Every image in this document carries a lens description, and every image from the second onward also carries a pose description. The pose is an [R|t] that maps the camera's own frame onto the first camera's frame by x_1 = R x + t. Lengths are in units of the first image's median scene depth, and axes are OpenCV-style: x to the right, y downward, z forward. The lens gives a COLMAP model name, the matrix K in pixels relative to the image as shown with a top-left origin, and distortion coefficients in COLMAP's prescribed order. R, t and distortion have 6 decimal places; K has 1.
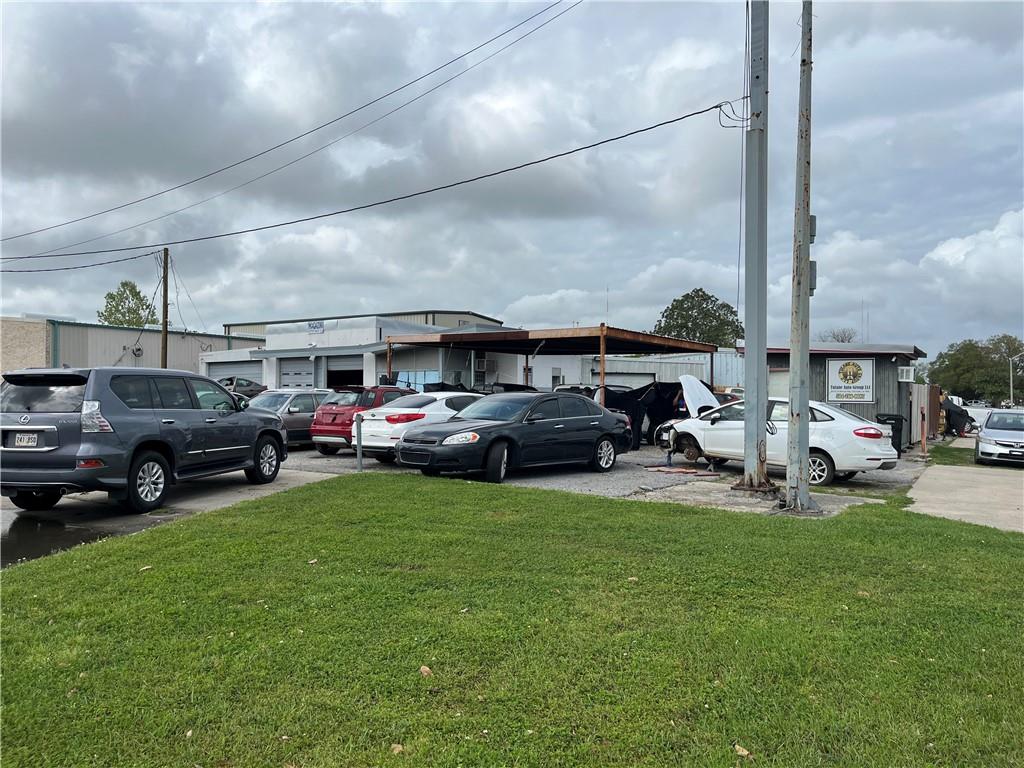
lens RADIAL K [[778.8, 0, 512.0], [0, 778.8, 384.0], [0, 0, 1]] dist [0.064959, -0.099793]
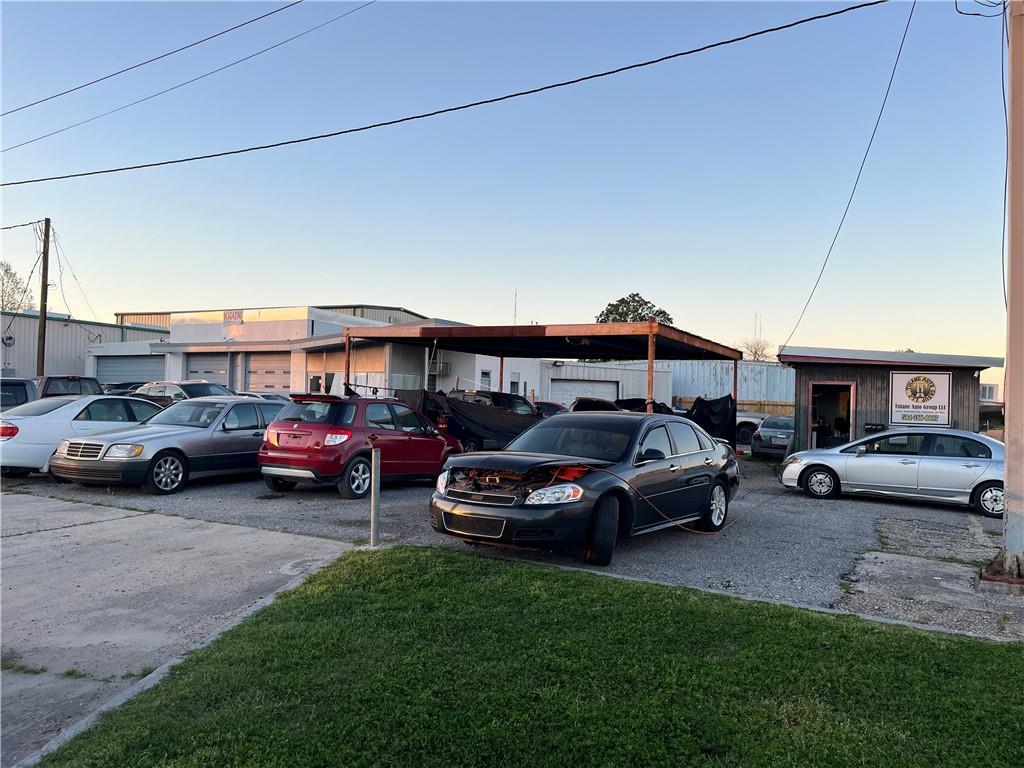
lens RADIAL K [[778.8, 0, 512.0], [0, 778.8, 384.0], [0, 0, 1]] dist [0.064959, -0.099793]
pose [[0.992448, 0.023168, 0.120458, -0.054149], [-0.022677, 0.999728, -0.005448, -0.003126], [-0.120552, 0.002675, 0.992703, 0.128767]]
